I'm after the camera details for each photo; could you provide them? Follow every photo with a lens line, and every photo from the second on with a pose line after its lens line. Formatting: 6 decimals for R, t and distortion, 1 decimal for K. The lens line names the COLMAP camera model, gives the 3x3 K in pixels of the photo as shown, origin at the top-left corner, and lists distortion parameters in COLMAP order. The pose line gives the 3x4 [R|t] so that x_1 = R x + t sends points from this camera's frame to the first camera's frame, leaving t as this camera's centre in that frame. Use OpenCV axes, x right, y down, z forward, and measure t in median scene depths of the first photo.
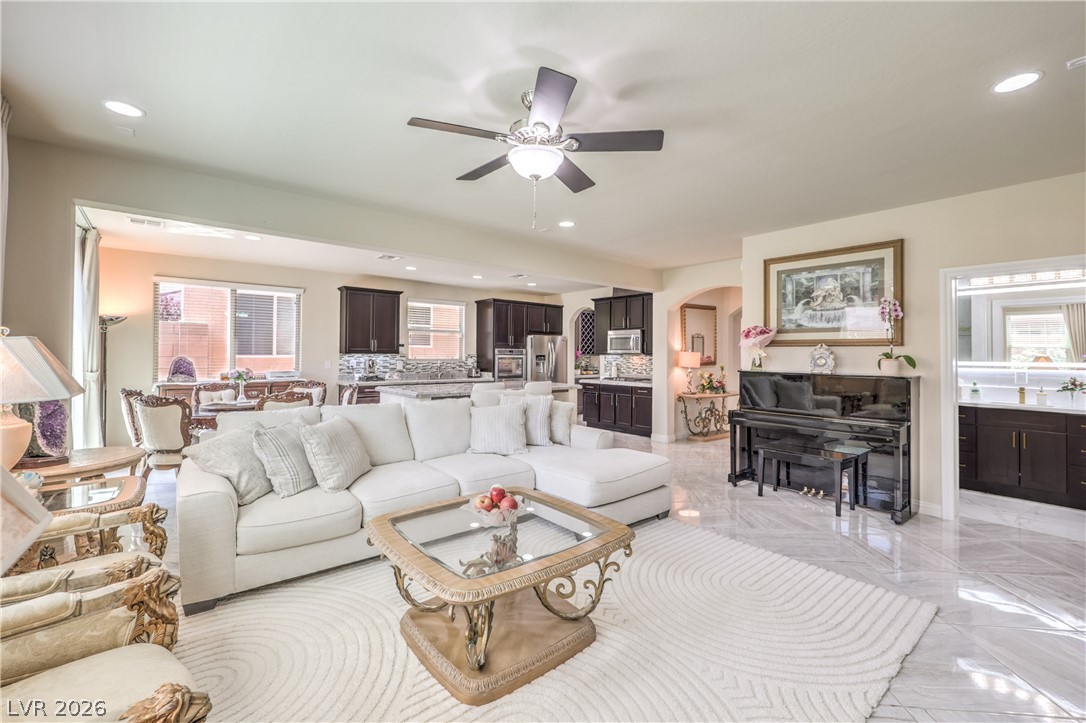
lens RADIAL K [[448.4, 0, 546.3], [0, 448.4, 355.2], [0, 0, 1]] dist [0.000036, 0.000065]
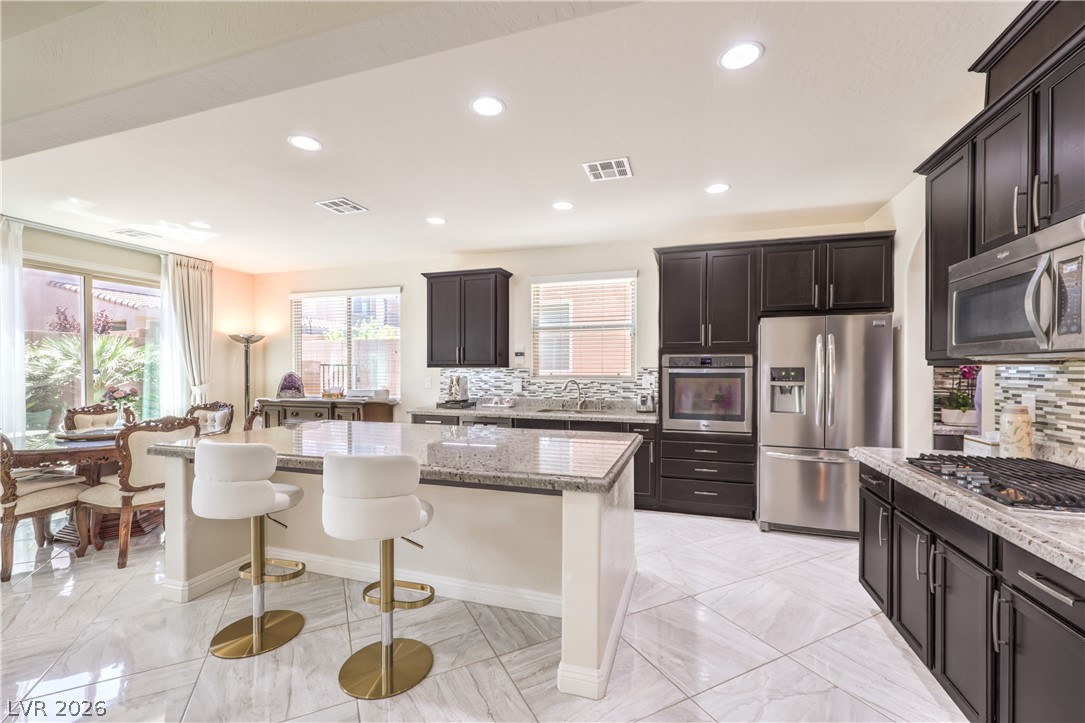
lens RADIAL K [[448.0, 0, 556.3], [0, 448.0, 362.5], [0, 0, 1]] dist [0.000036, 0.000065]
pose [[0.541020, -0.018391, -0.840809, 0.389034], [0.000964, 0.999774, -0.021248, 0.005914], [0.841009, 0.010685, 0.540915, 1.161176]]
